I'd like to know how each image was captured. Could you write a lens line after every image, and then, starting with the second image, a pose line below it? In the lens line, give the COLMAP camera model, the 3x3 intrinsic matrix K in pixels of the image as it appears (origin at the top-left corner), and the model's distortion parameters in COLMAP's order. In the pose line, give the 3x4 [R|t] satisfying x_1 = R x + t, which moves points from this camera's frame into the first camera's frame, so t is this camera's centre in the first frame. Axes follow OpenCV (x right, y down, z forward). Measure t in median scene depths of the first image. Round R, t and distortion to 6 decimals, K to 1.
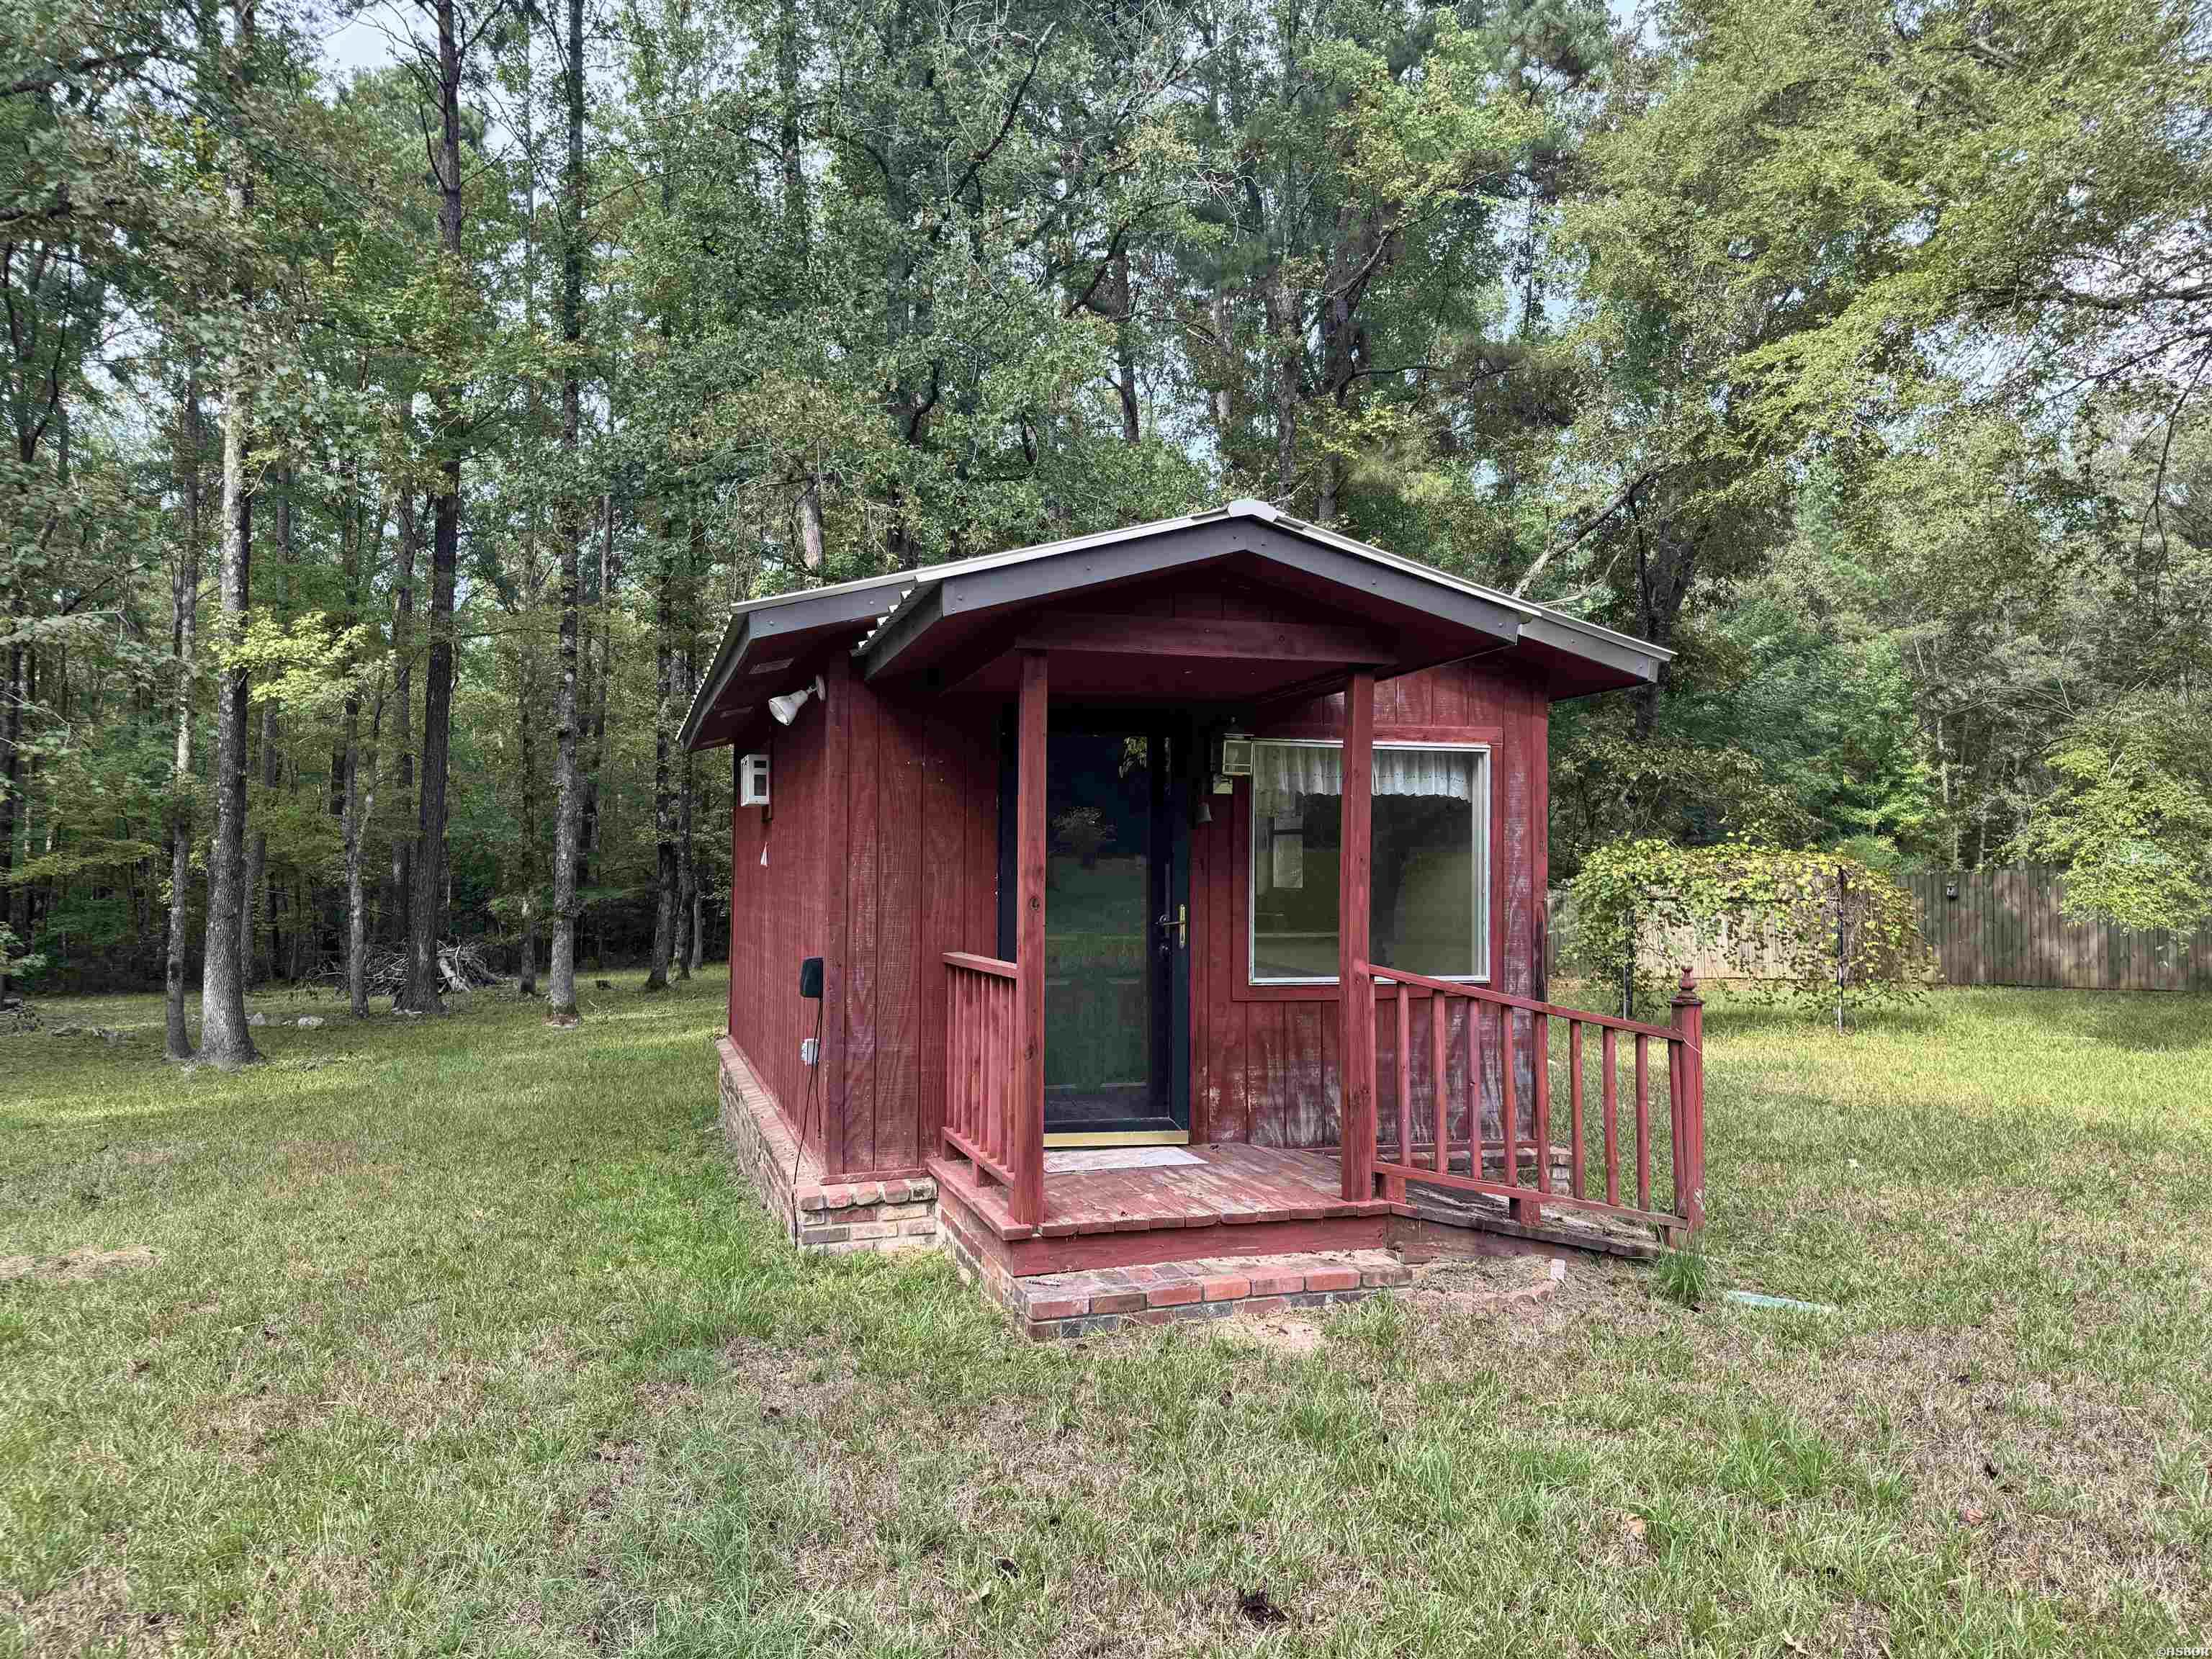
lens RADIAL K [[1558.0, 0, 1109.4], [0, 1558.0, 835.8], [0, 0, 1]] dist [0.010015, -0.000461]
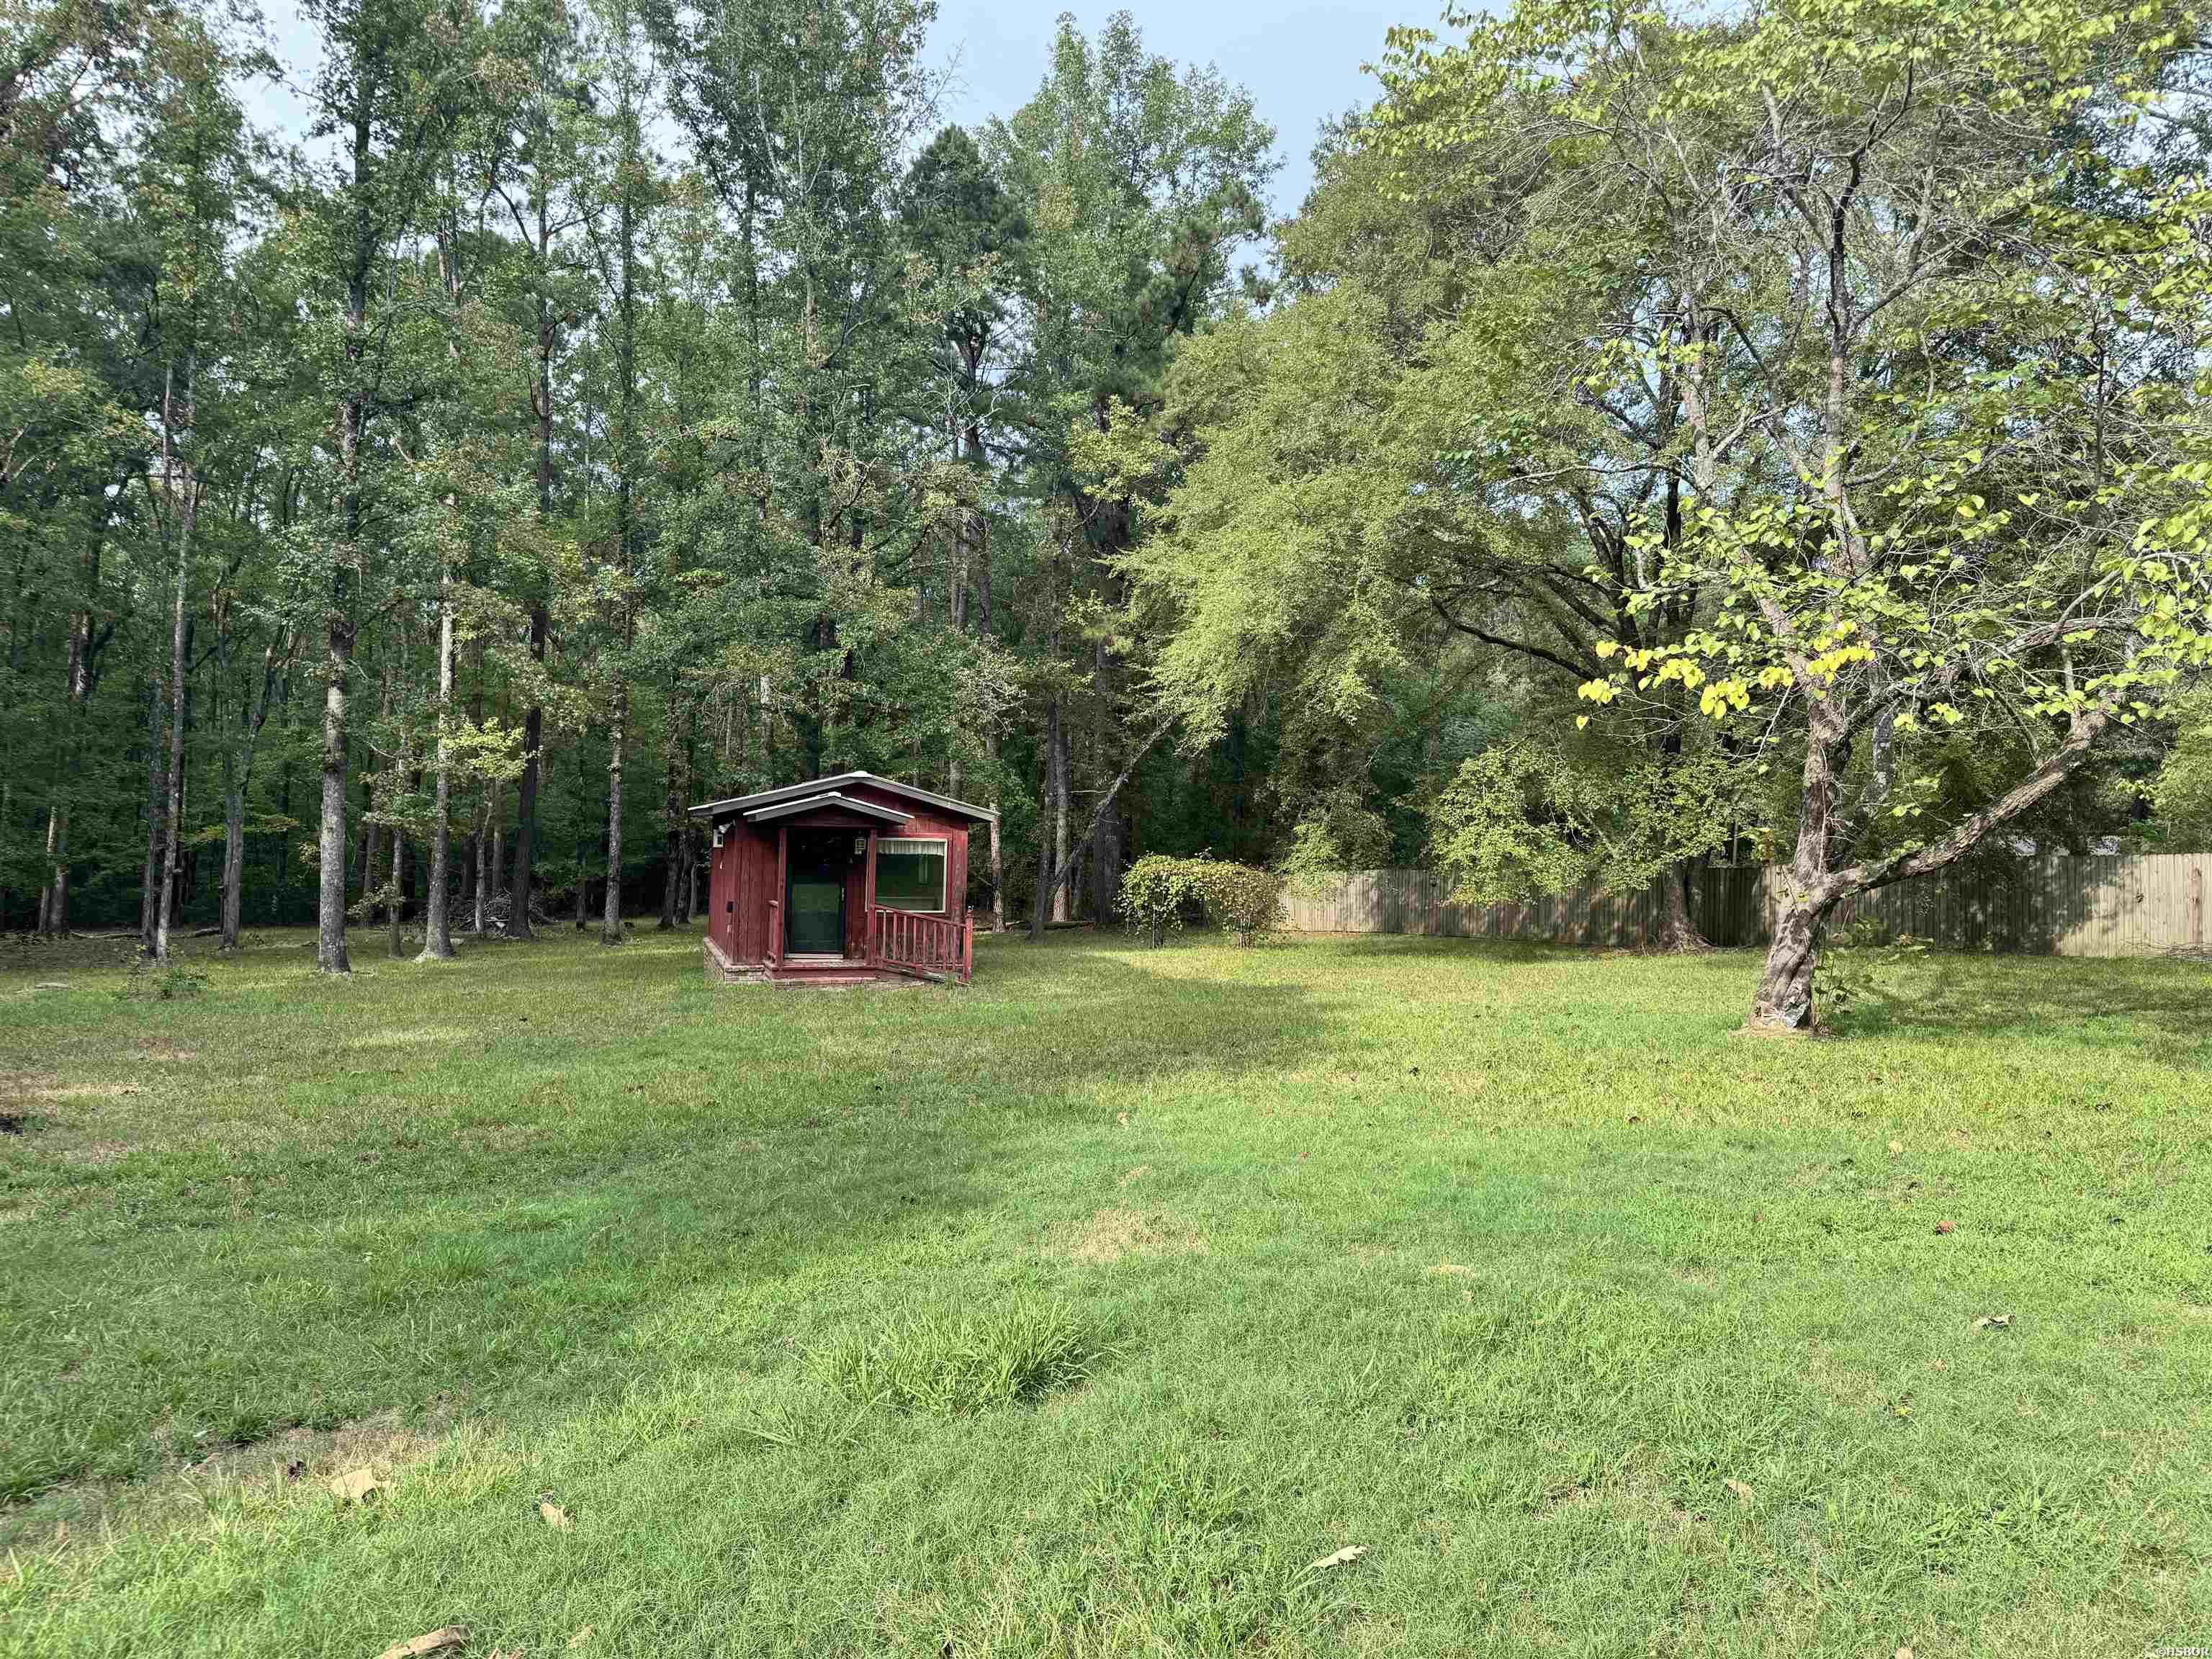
lens RADIAL K [[1558.0, 0, 1101.2], [0, 1558.0, 822.6], [0, 0, 1]] dist [0.010015, -0.000461]
pose [[0.999817, 0.019115, -0.000451, 0.425003], [-0.019109, 0.999761, 0.010594, -0.098696], [0.000654, -0.010584, 0.999944, -1.652980]]
